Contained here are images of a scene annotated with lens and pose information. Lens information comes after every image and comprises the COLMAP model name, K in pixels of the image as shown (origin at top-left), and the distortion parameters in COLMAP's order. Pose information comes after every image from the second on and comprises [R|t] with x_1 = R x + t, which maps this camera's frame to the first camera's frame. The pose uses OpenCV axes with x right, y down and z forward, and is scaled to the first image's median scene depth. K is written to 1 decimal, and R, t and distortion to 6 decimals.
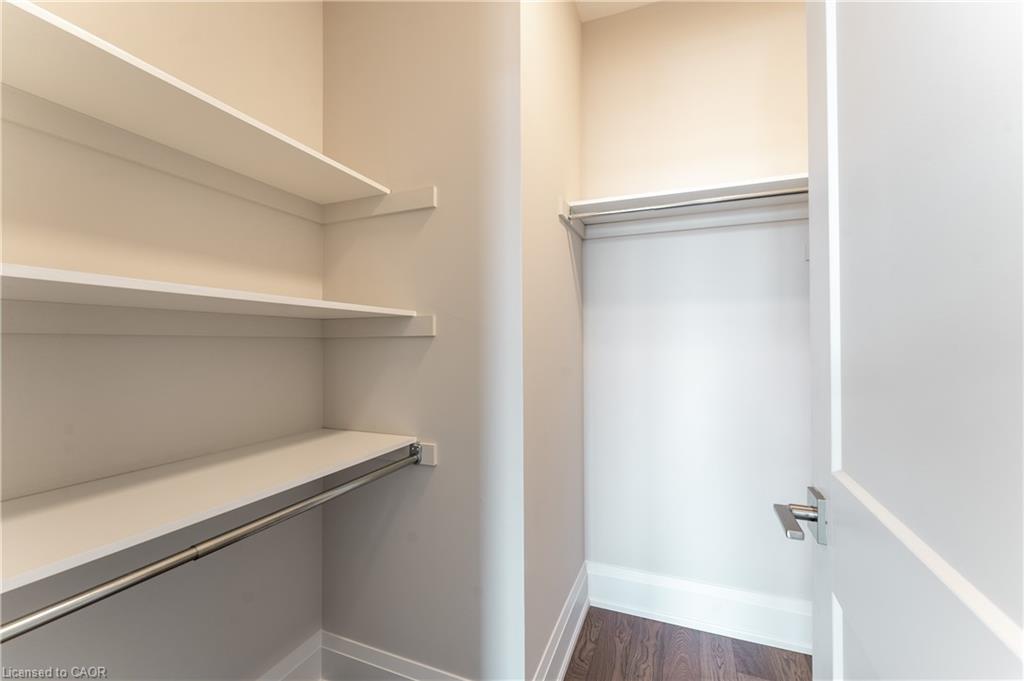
lens RADIAL K [[415.1, 0, 515.7], [0, 415.1, 339.8], [0, 0, 1]] dist [0.000420, -0.000321]
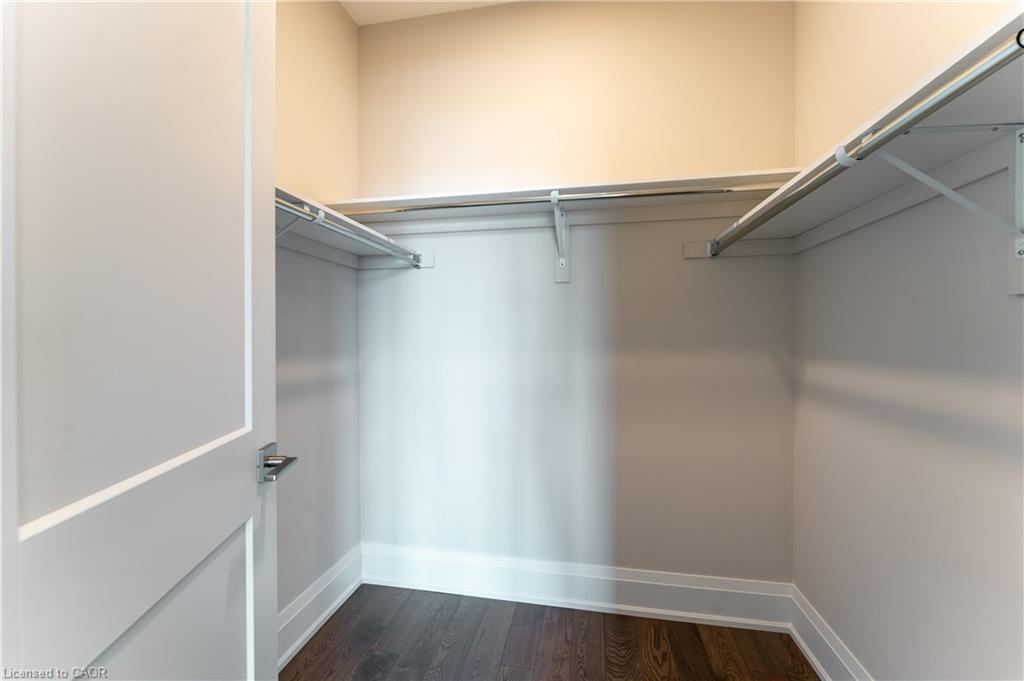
lens RADIAL K [[434.7, 0, 507.4], [0, 434.7, 340.2], [0, 0, 1]] dist [0.000610, -0.000010]
pose [[0.985155, -0.001754, 0.171657, 0.350490], [-0.001320, 0.999841, 0.017789, -0.001078], [-0.171661, -0.017752, 0.984996, -0.146092]]
